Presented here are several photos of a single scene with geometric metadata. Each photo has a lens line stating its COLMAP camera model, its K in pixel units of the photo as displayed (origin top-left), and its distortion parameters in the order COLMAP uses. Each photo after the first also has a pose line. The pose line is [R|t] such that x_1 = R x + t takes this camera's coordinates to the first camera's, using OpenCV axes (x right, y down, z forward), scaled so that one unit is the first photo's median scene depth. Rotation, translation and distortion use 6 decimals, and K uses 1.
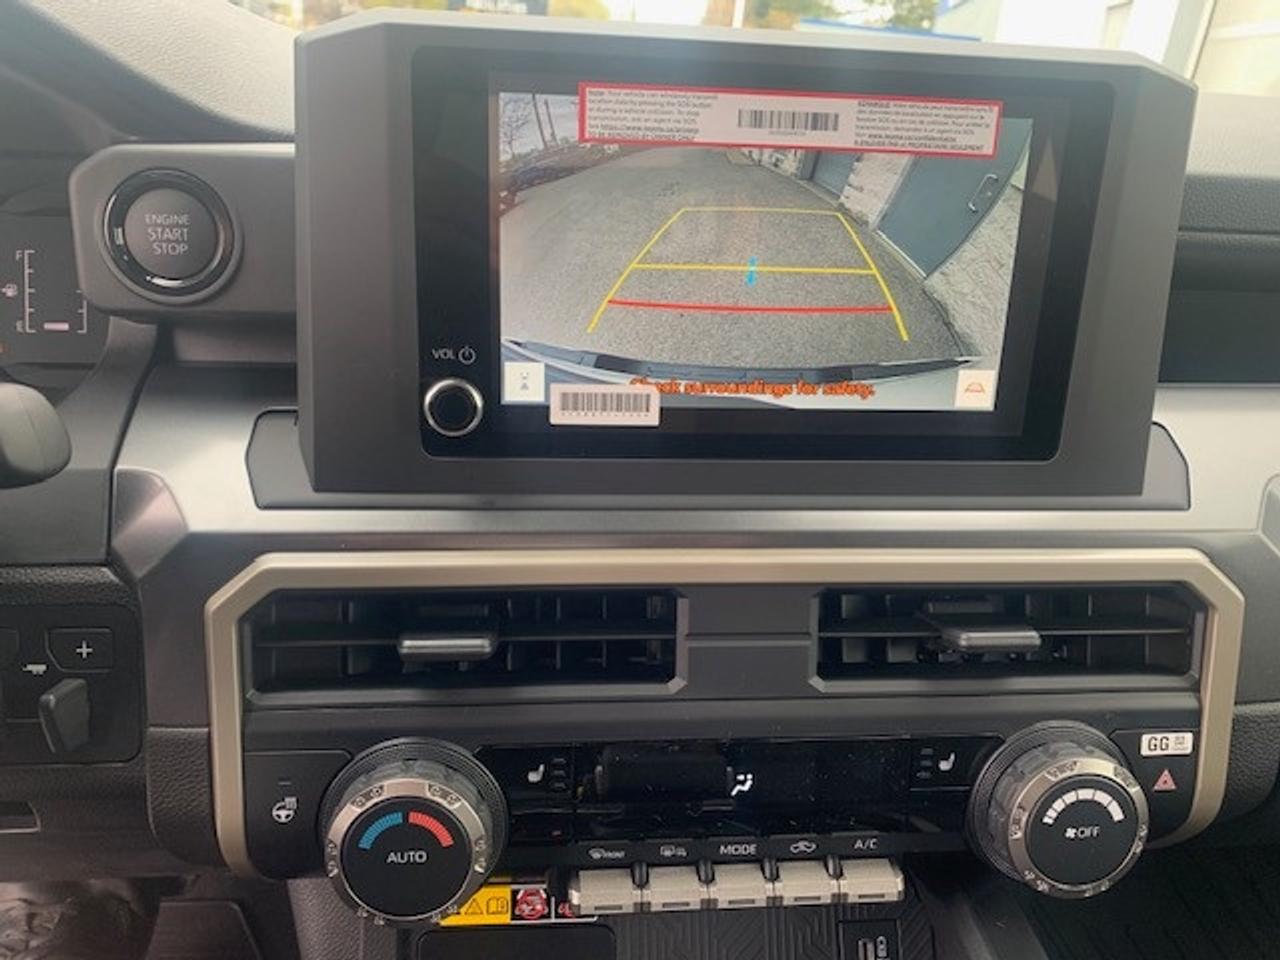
lens RADIAL K [[1043.3, 0, 640.0], [0, 1043.3, 480.0], [0, 0, 1]] dist [0.063732, -0.107630]
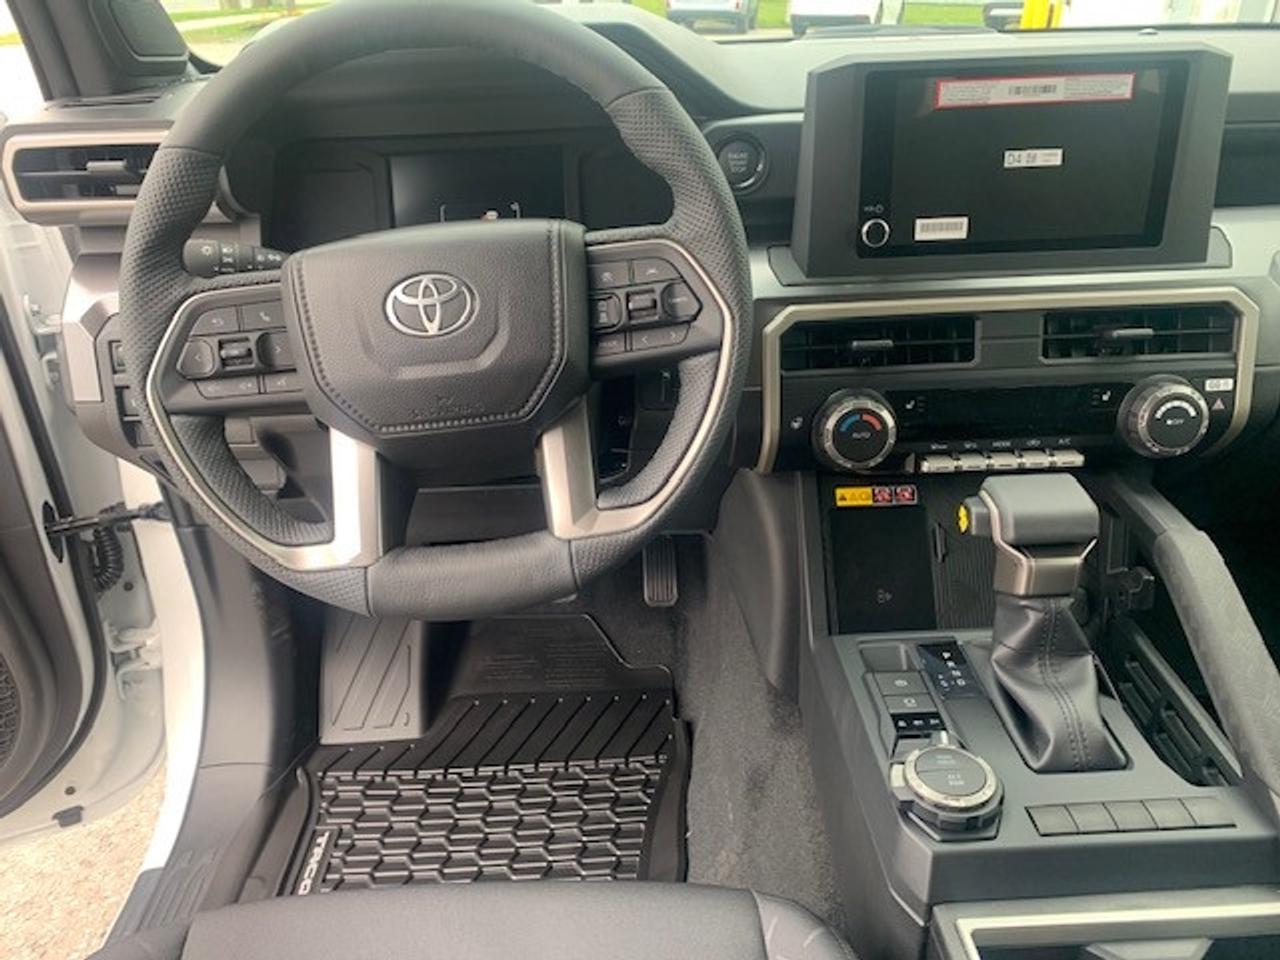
lens RADIAL K [[1072.9, 0, 616.9], [0, 1072.9, 474.9], [0, 0, 1]] dist [0.085066, -0.115136]
pose [[0.995618, -0.041018, -0.084037, -0.493923], [0.047450, 0.995977, 0.076019, 0.214818], [0.080581, -0.079673, 0.993559, -1.214266]]
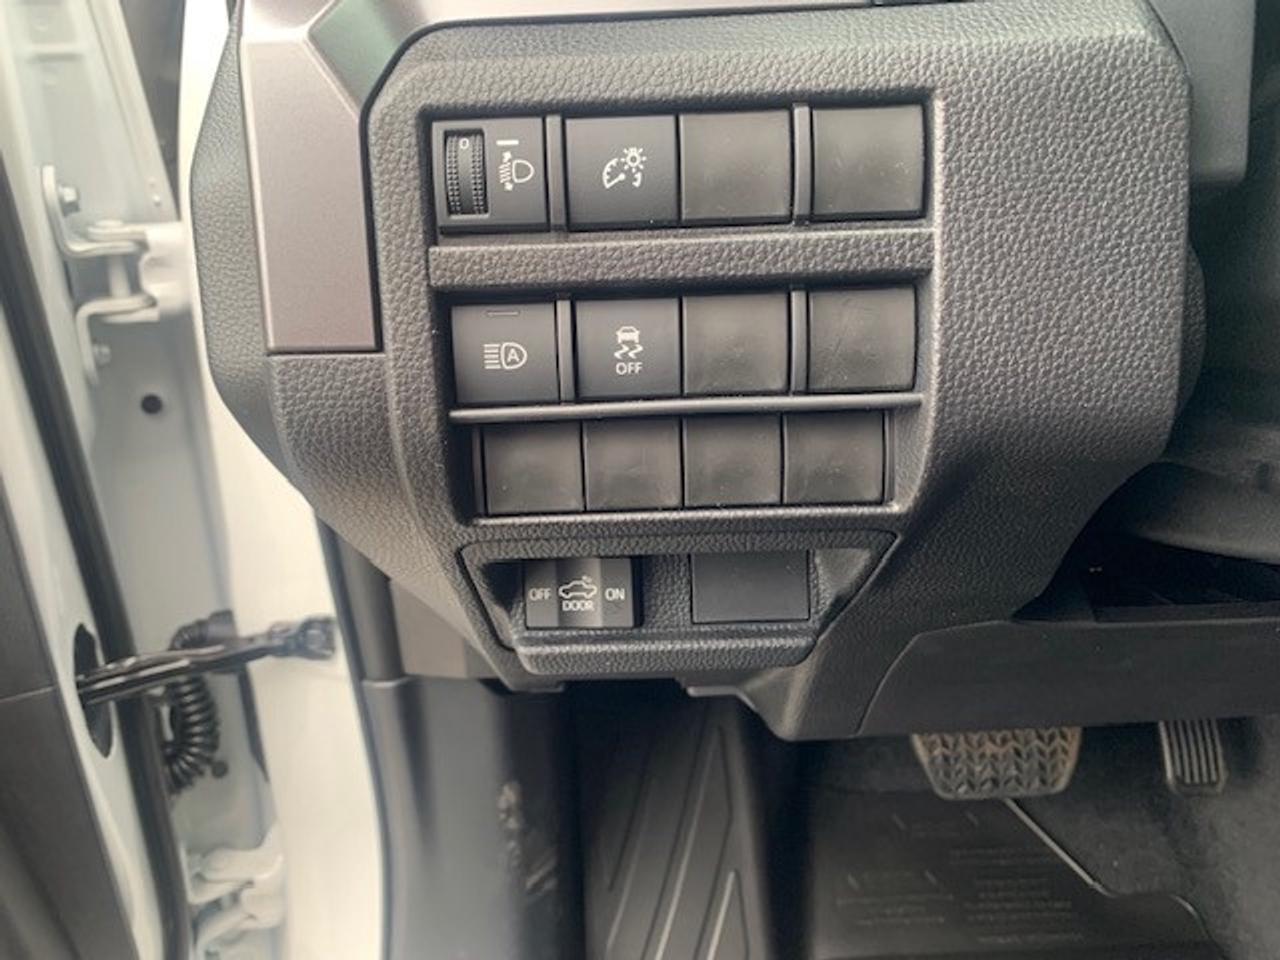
lens RADIAL K [[1043.3, 0, 640.0], [0, 1043.3, 480.0], [0, 0, 1]] dist [0.063732, -0.107630]
pose [[0.998496, -0.044025, -0.032674, -1.562371], [0.045173, 0.998357, 0.035252, 0.243346], [0.031068, -0.036675, 0.998844, 0.345699]]
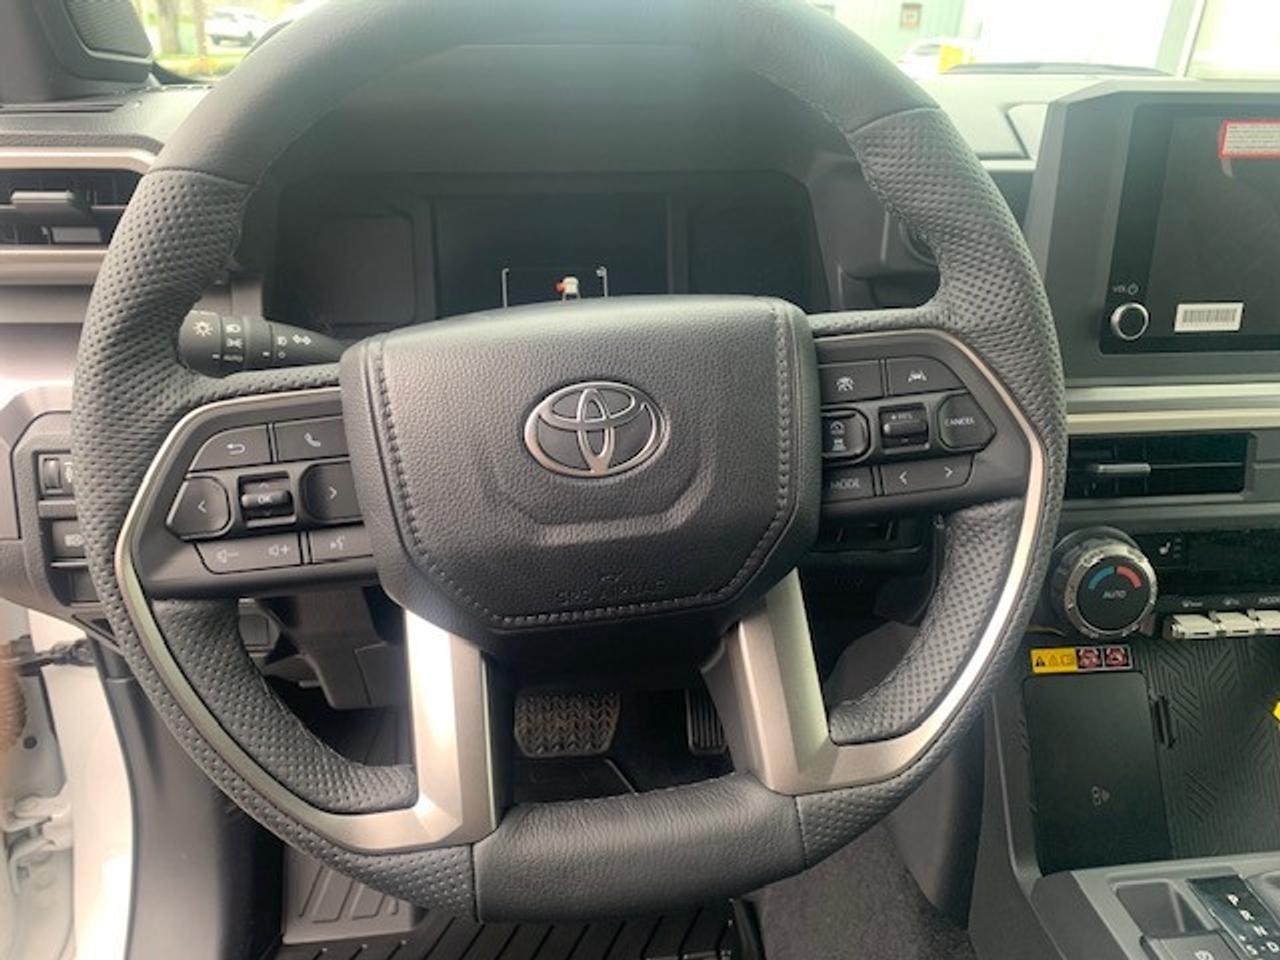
lens RADIAL K [[1073.0, 0, 638.4], [0, 1073.0, 473.9], [0, 0, 1]] dist [0.022557, -0.001335]
pose [[0.999037, -0.037897, 0.022121, -0.890216], [0.037310, 0.998957, 0.026341, 0.085362], [-0.023096, -0.025490, 0.999408, -0.601931]]
